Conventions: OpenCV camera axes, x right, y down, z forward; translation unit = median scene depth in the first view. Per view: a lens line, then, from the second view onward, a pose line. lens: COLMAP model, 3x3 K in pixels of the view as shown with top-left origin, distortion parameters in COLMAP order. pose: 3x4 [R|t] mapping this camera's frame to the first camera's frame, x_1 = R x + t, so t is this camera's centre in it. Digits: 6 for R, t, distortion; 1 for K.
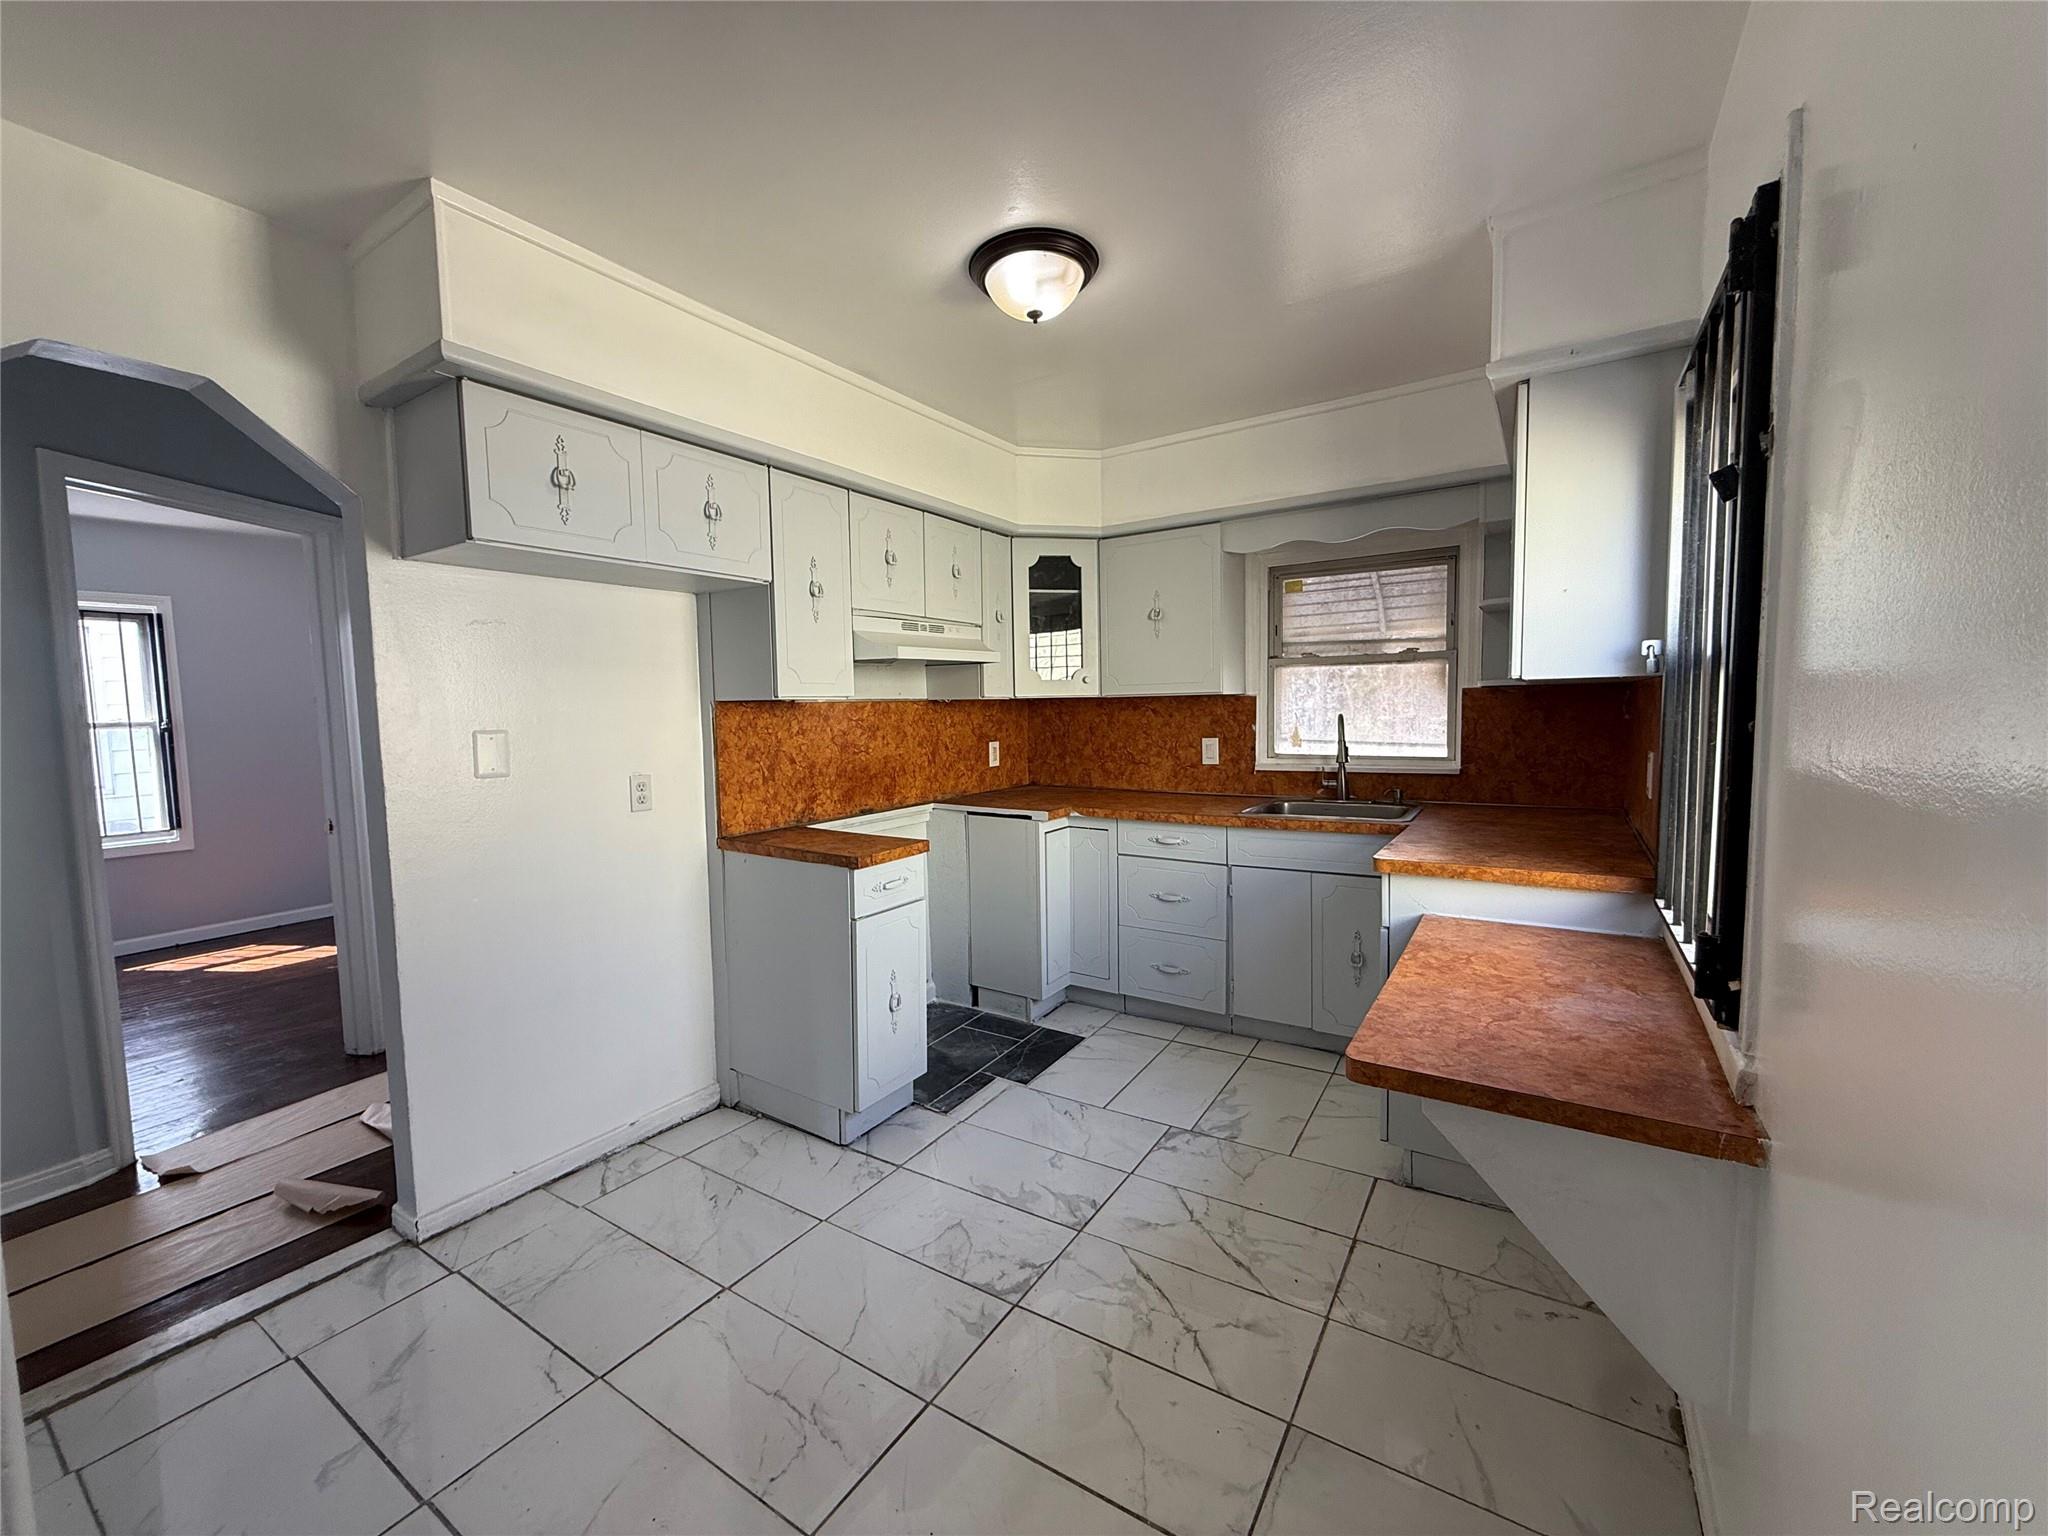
lens RADIAL K [[812.9, 0, 1022.3], [0, 812.9, 763.8], [0, 0, 1]] dist [0.000060, -0.000426]
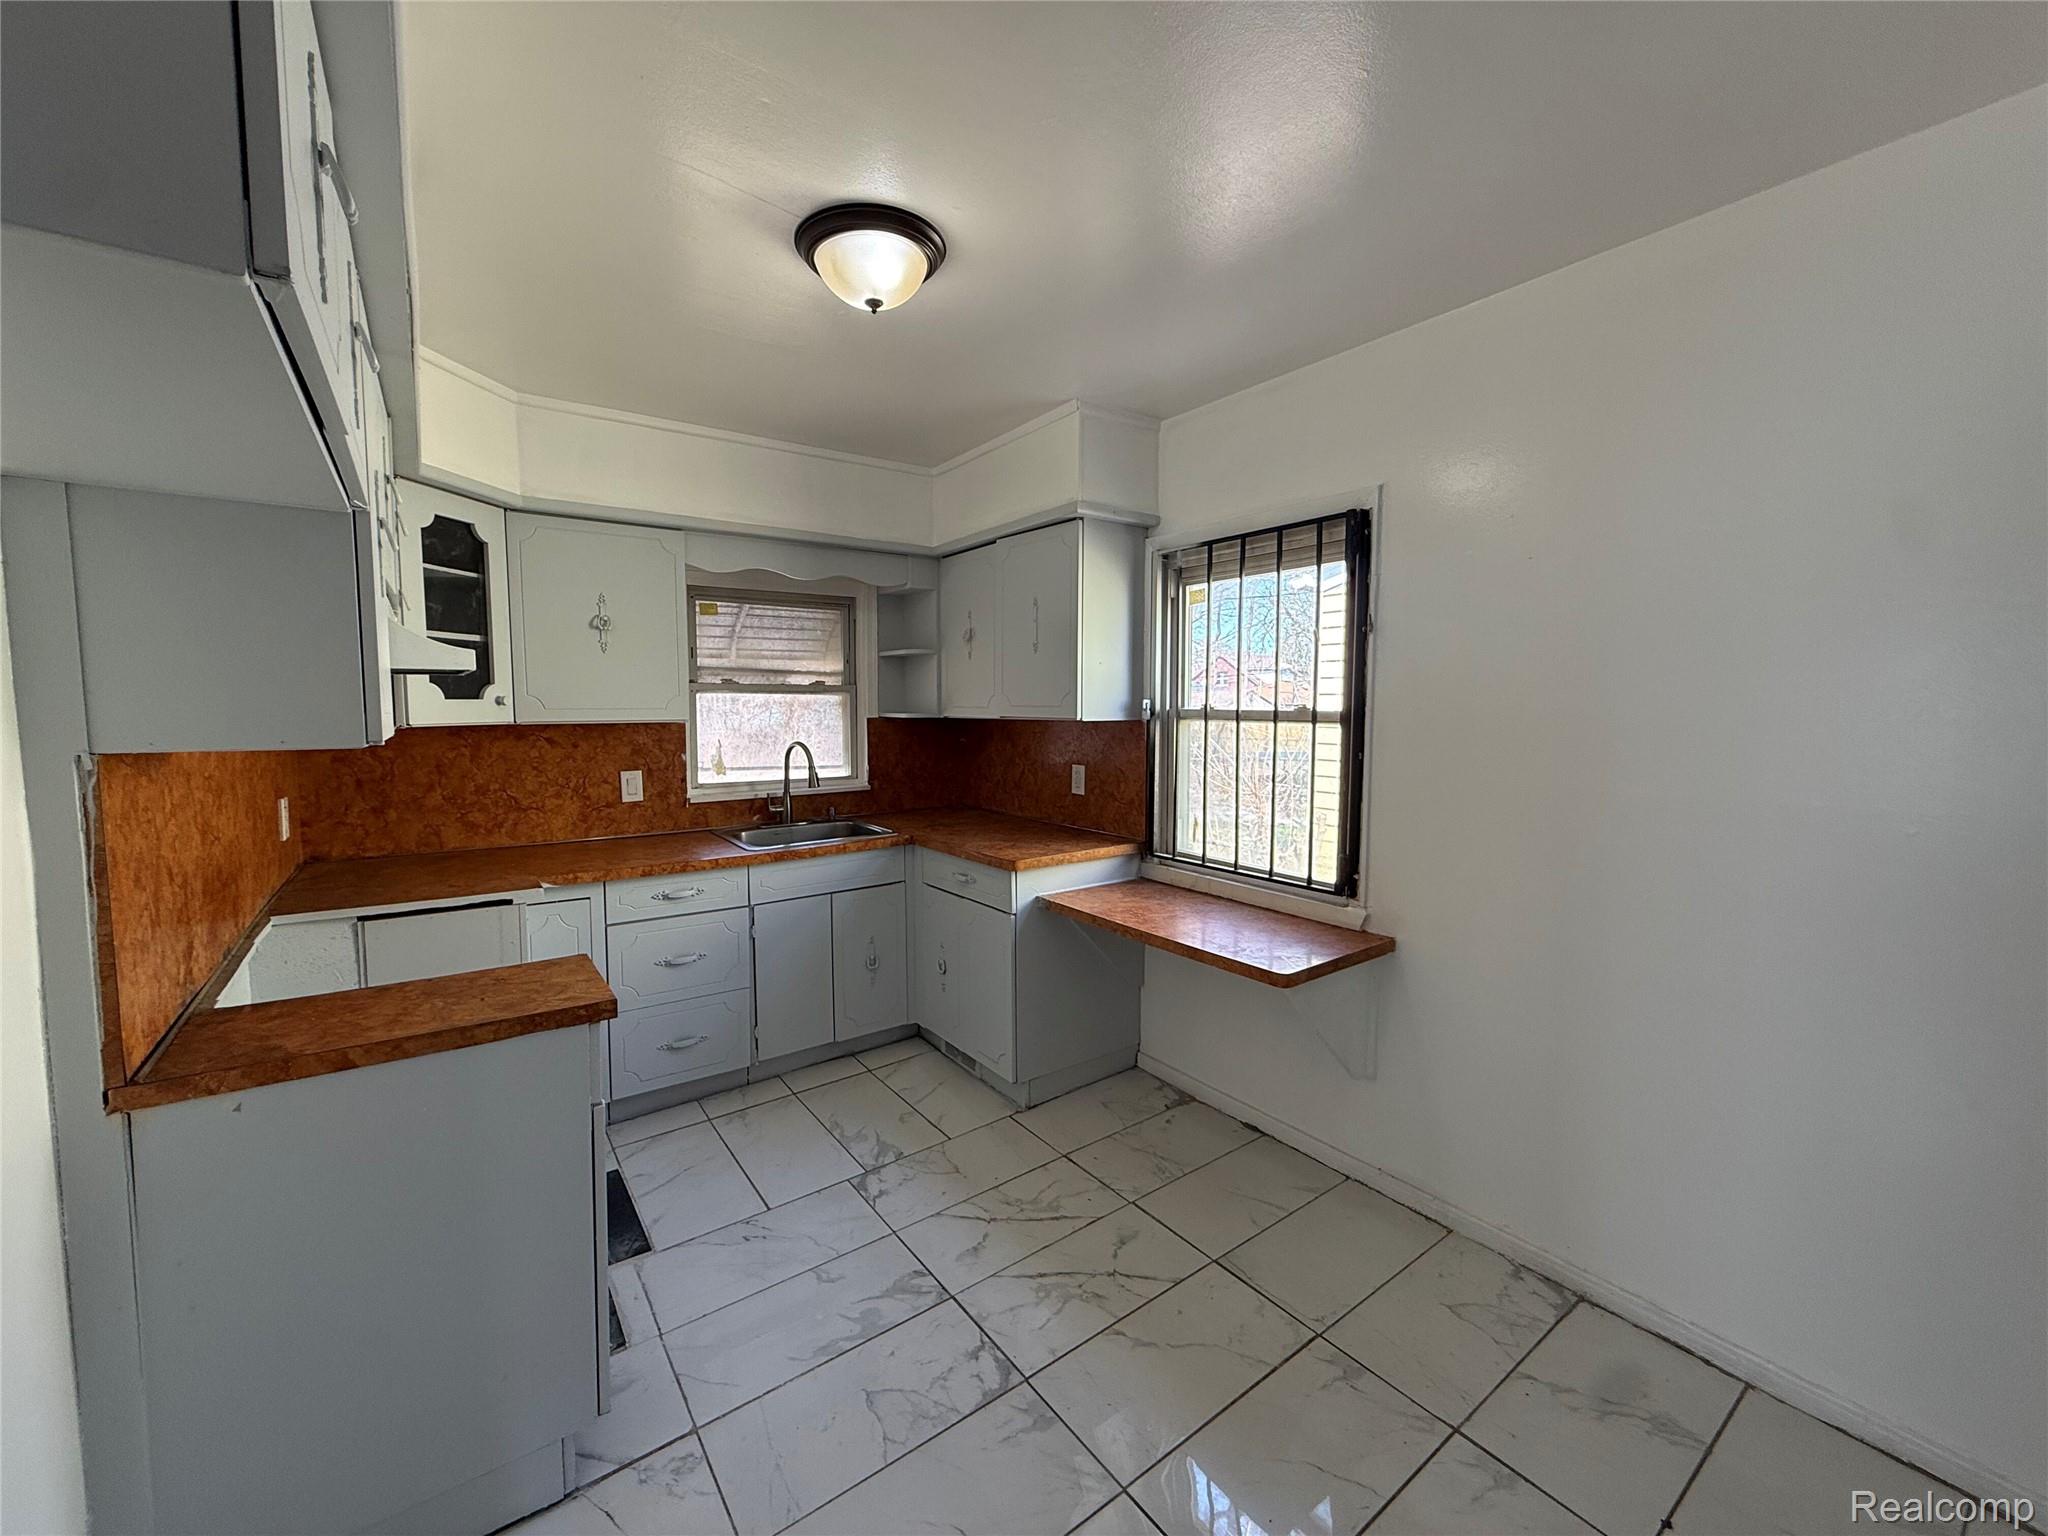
lens RADIAL K [[812.9, 0, 1015.9], [0, 812.9, 764.2], [0, 0, 1]] dist [0.000060, -0.000426]
pose [[0.364449, -0.049758, 0.929893, -0.453737], [0.058661, 0.997815, 0.030402, -0.044587], [-0.929374, 0.043468, 0.366571, 0.330794]]
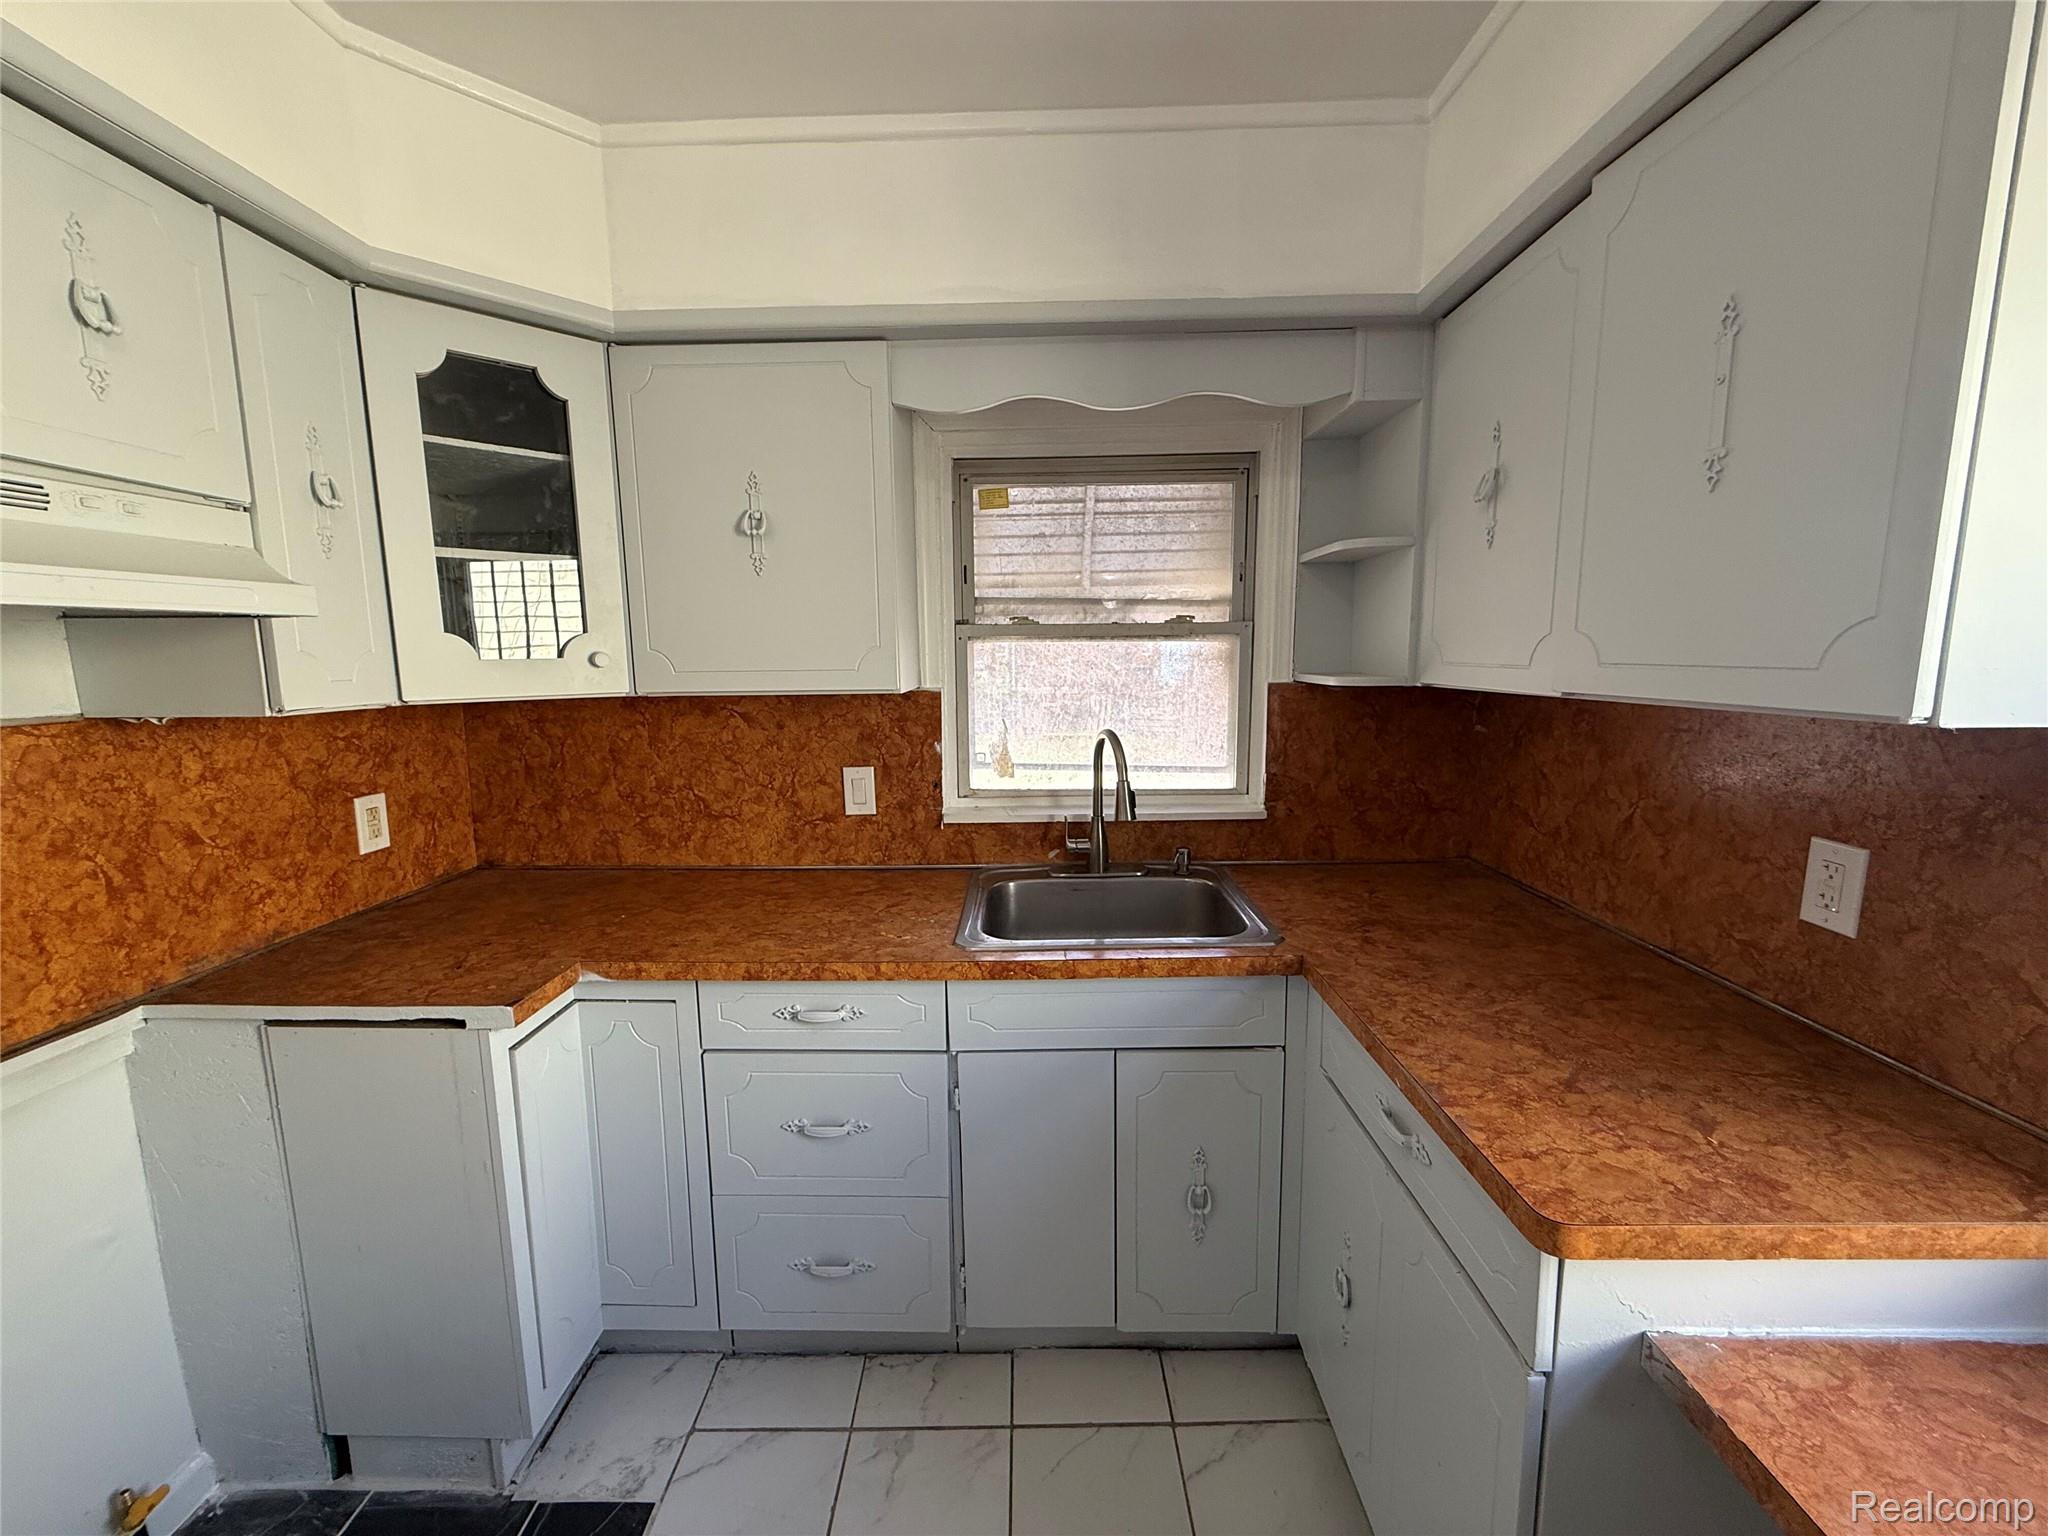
lens RADIAL K [[812.9, 0, 1017.0], [0, 812.9, 767.1], [0, 0, 1]] dist [0.000060, -0.000426]
pose [[0.848877, -0.063290, 0.524787, 0.037776], [0.032075, 0.997144, 0.068373, -0.070978], [-0.527616, -0.041208, 0.848483, 0.518723]]
